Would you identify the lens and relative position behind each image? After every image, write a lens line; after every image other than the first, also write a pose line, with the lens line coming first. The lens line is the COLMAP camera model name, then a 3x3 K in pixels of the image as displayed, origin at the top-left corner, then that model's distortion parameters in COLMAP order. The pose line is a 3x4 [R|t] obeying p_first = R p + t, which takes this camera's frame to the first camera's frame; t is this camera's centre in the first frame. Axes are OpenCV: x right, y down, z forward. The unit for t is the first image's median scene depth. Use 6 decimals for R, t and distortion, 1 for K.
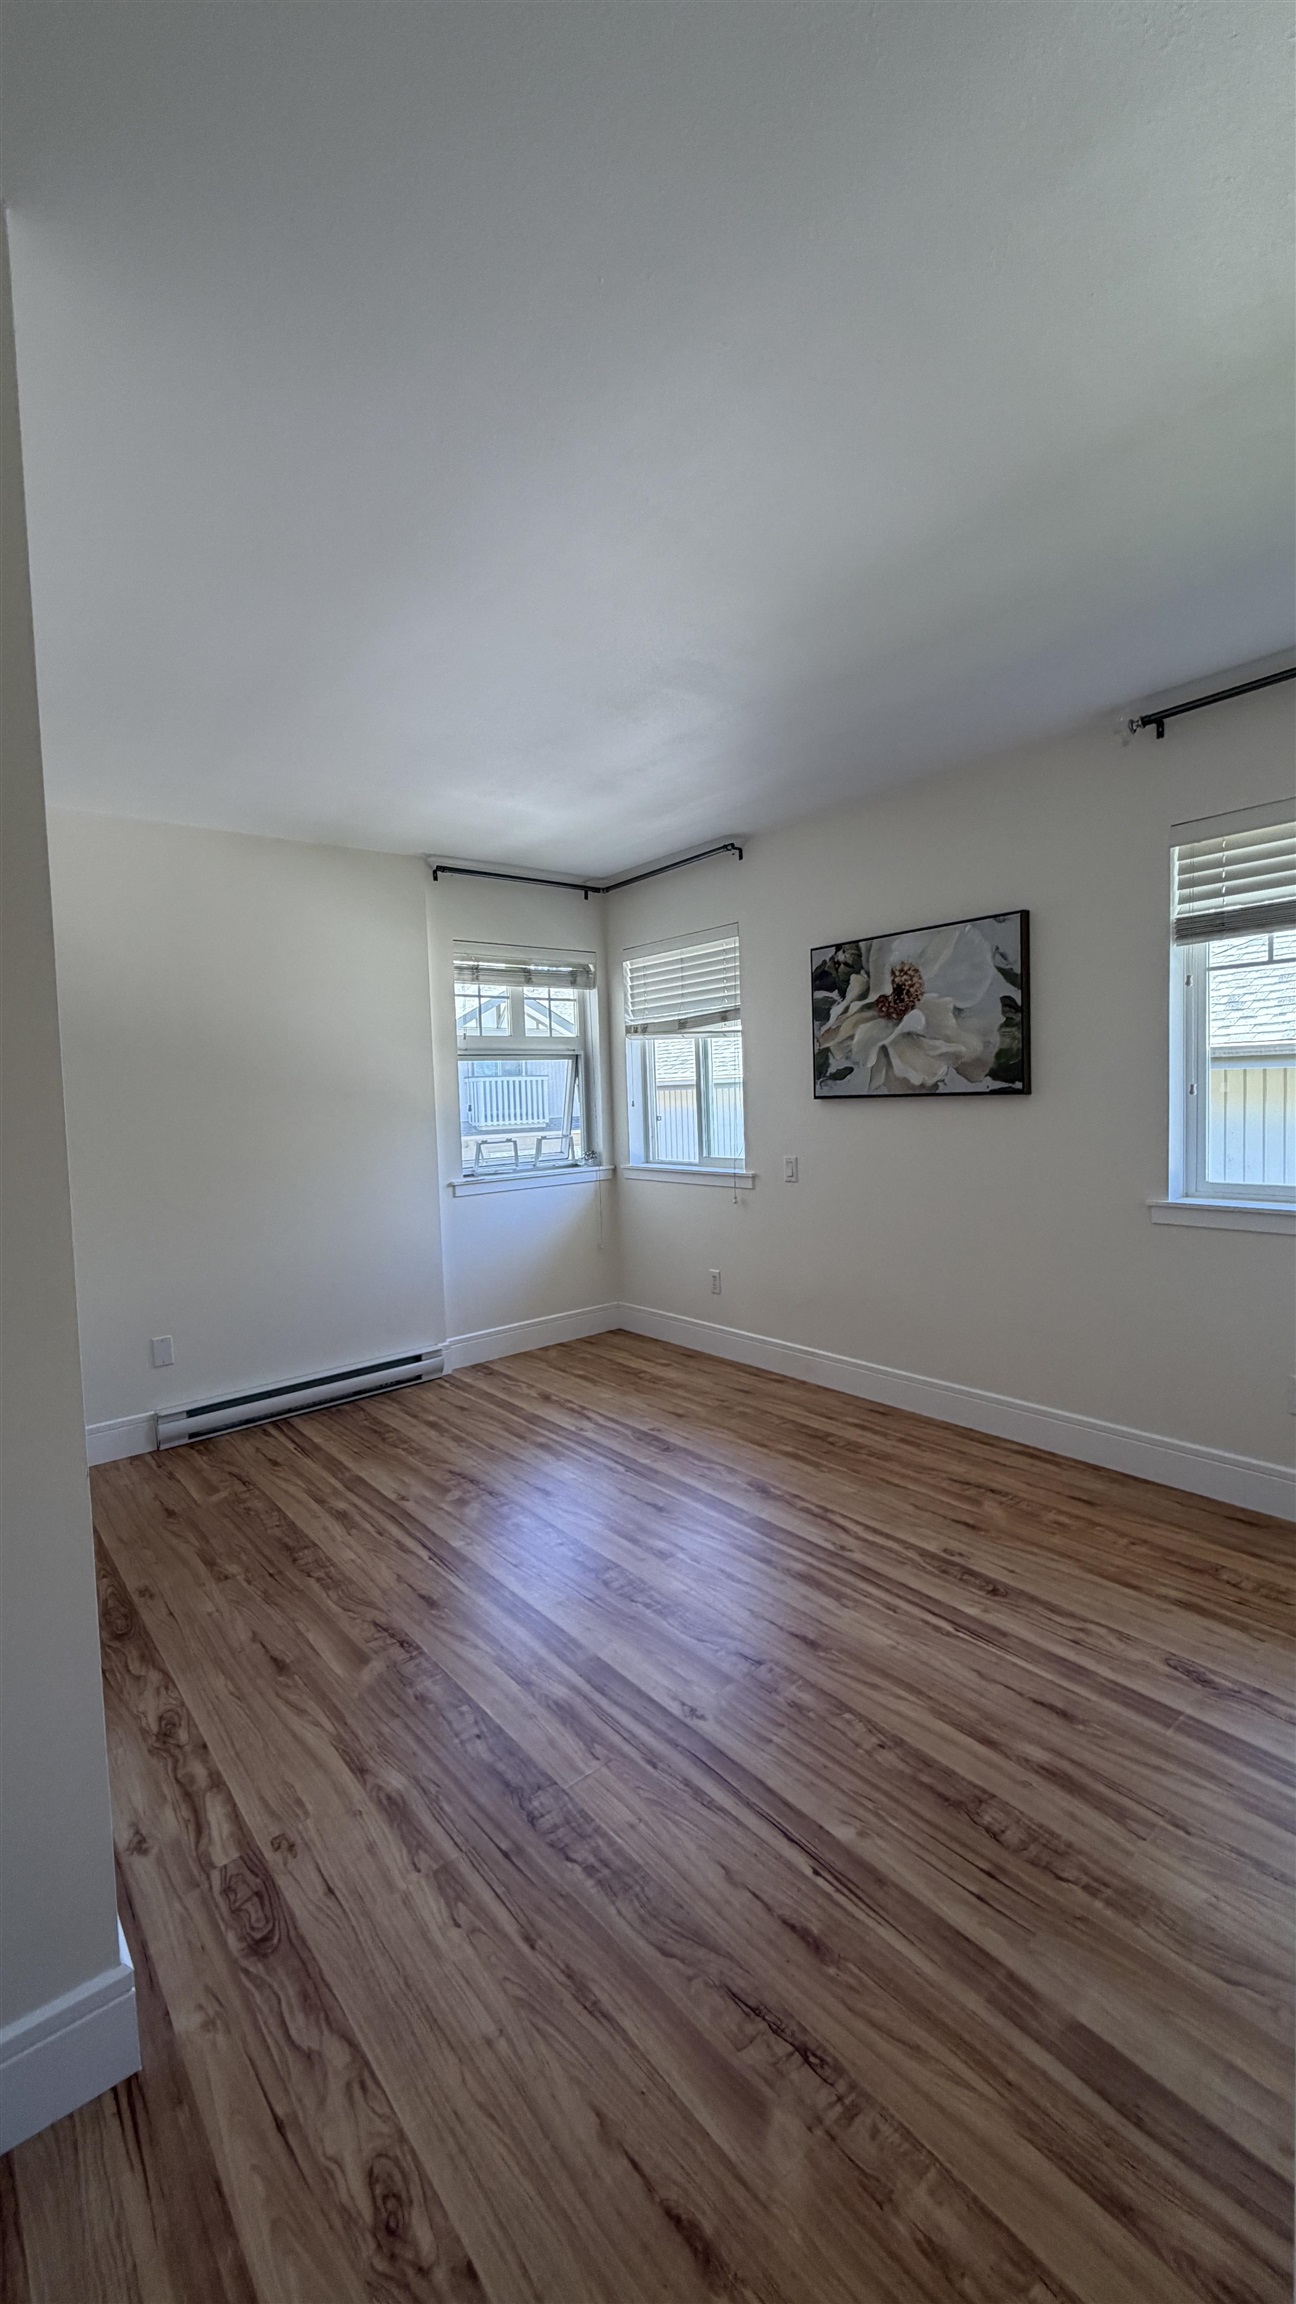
lens RADIAL K [[913.5, 0, 651.2], [0, 913.5, 1140.4], [0, 0, 1]] dist [-0.001005, -0.000211]
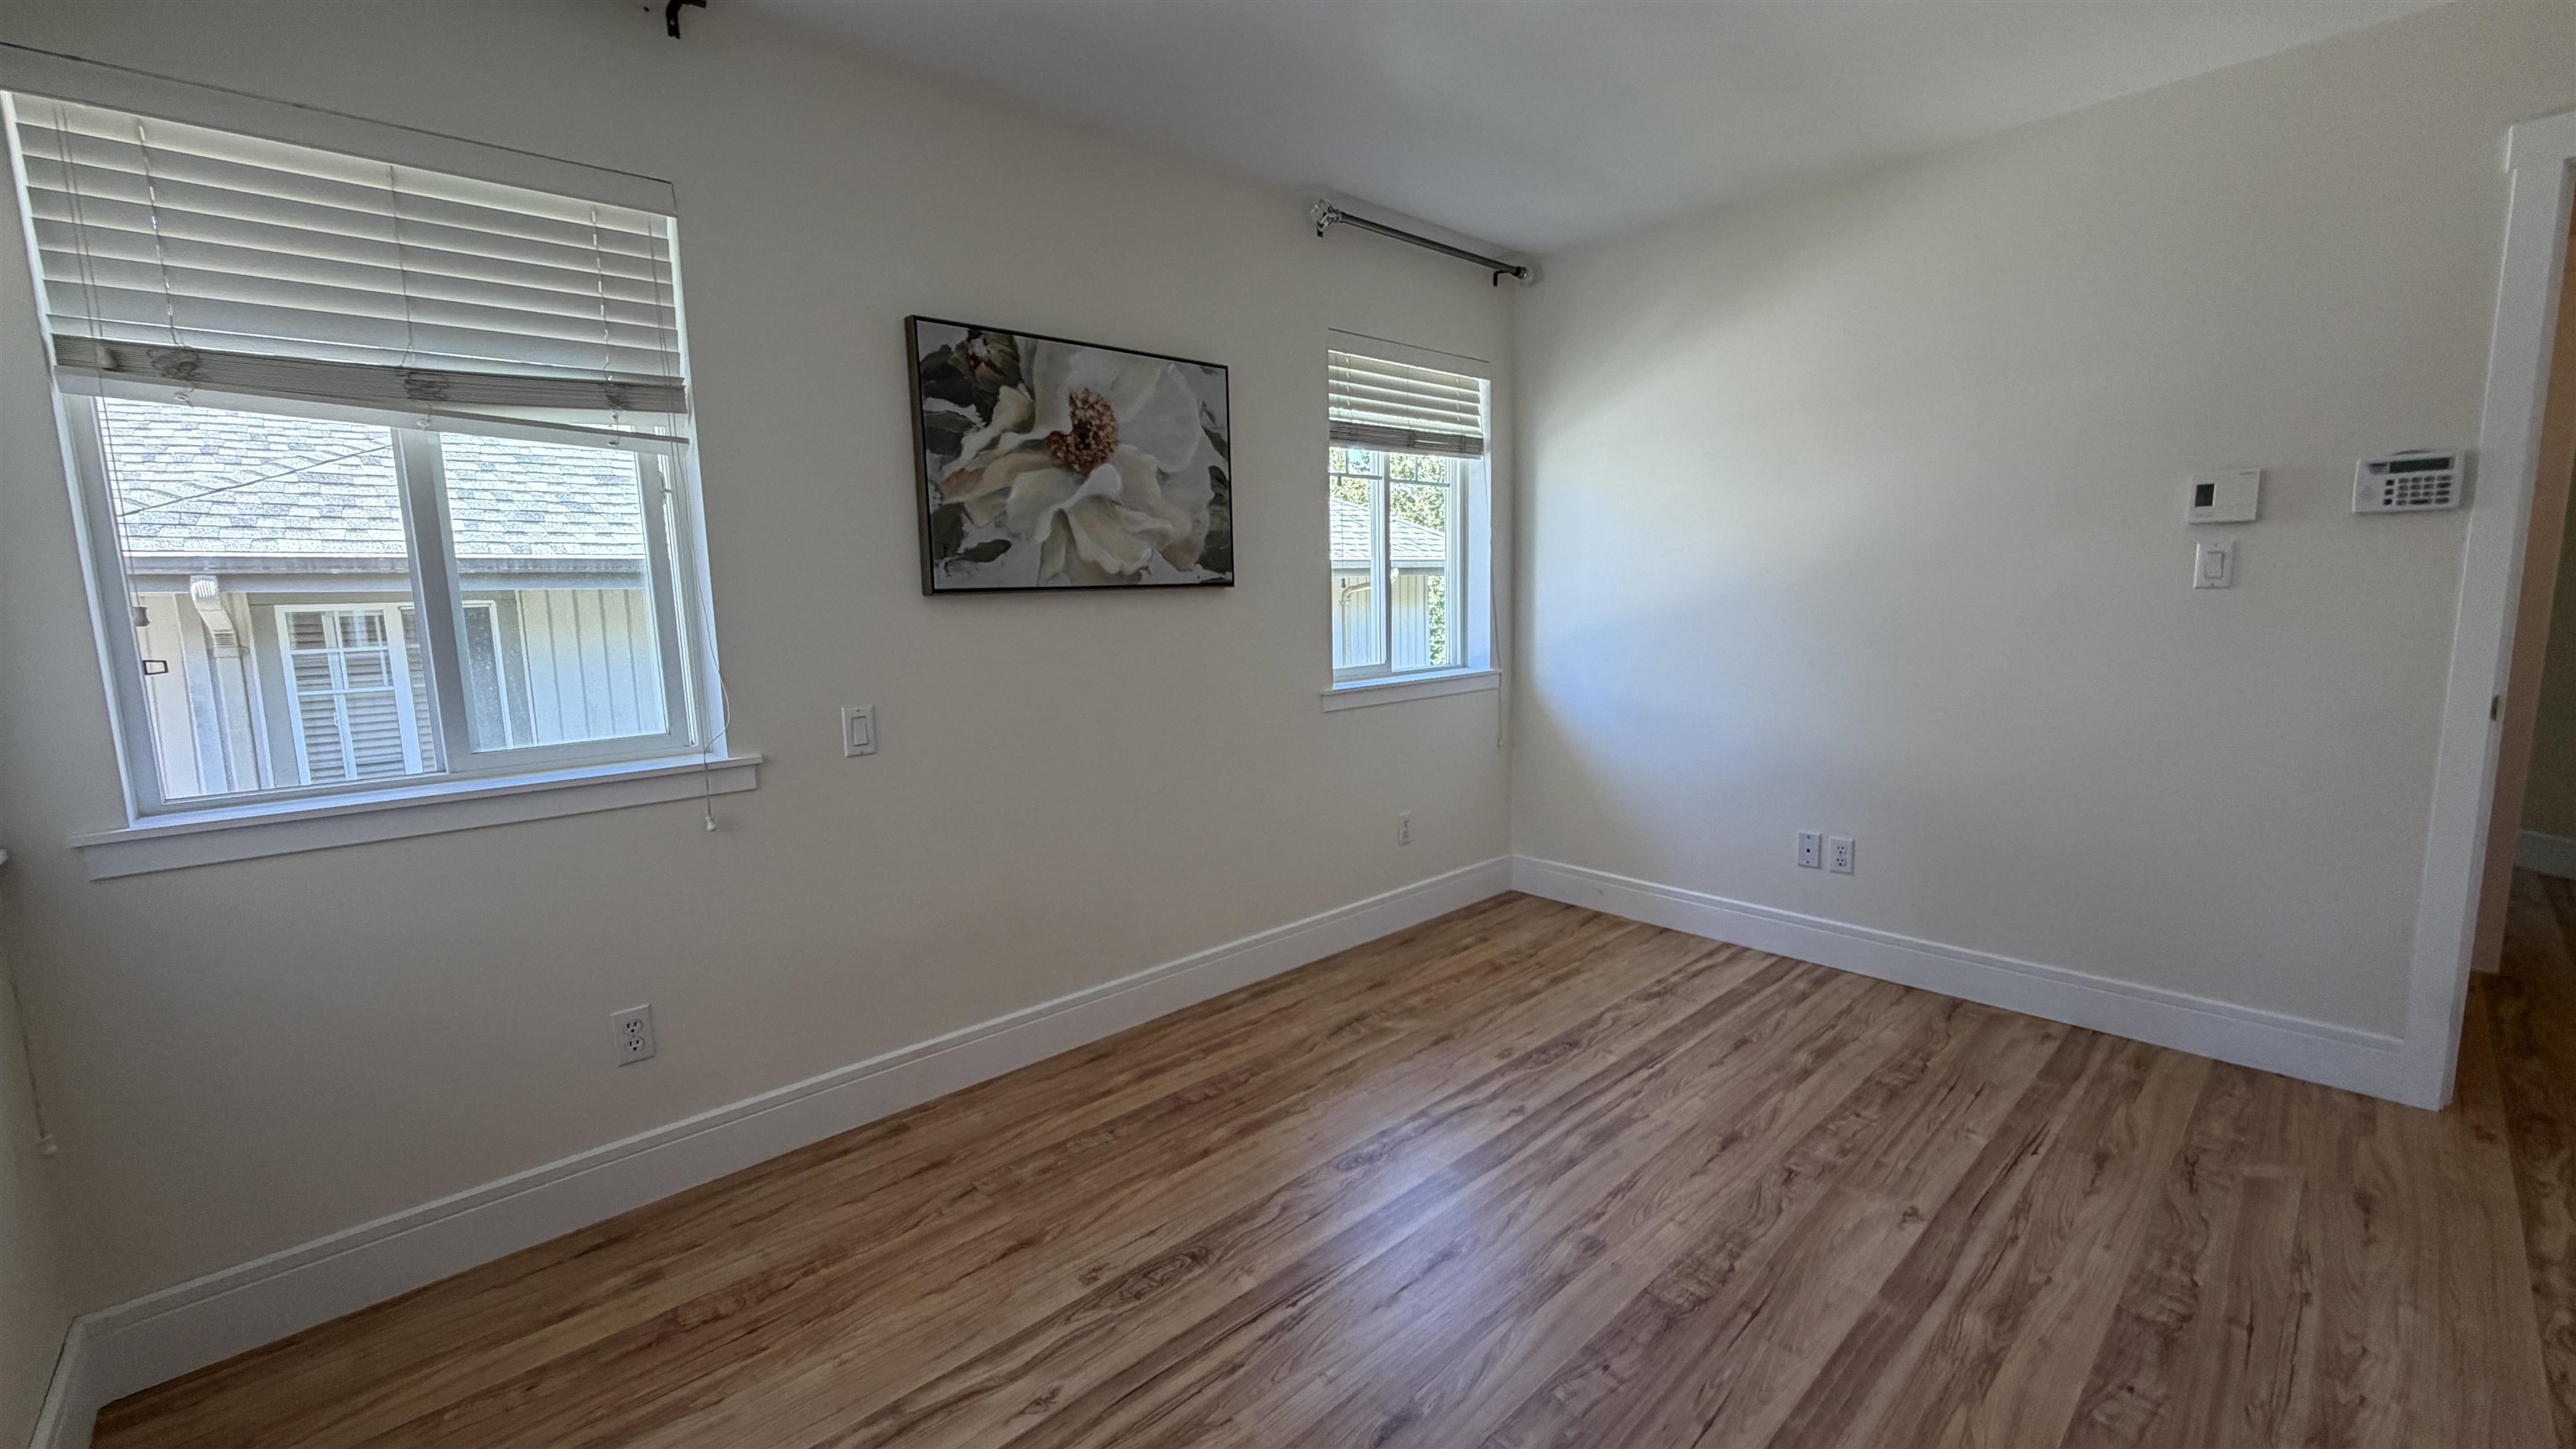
lens RADIAL K [[1021.4, 0, 1279.9], [0, 1021.4, 725.7], [0, 0, 1]] dist [-0.001005, -0.000211]
pose [[-0.041608, -0.098519, 0.994265, -0.513925], [0.079900, 0.991612, 0.101600, -0.013893], [-0.995934, 0.083669, -0.033387, 0.919760]]
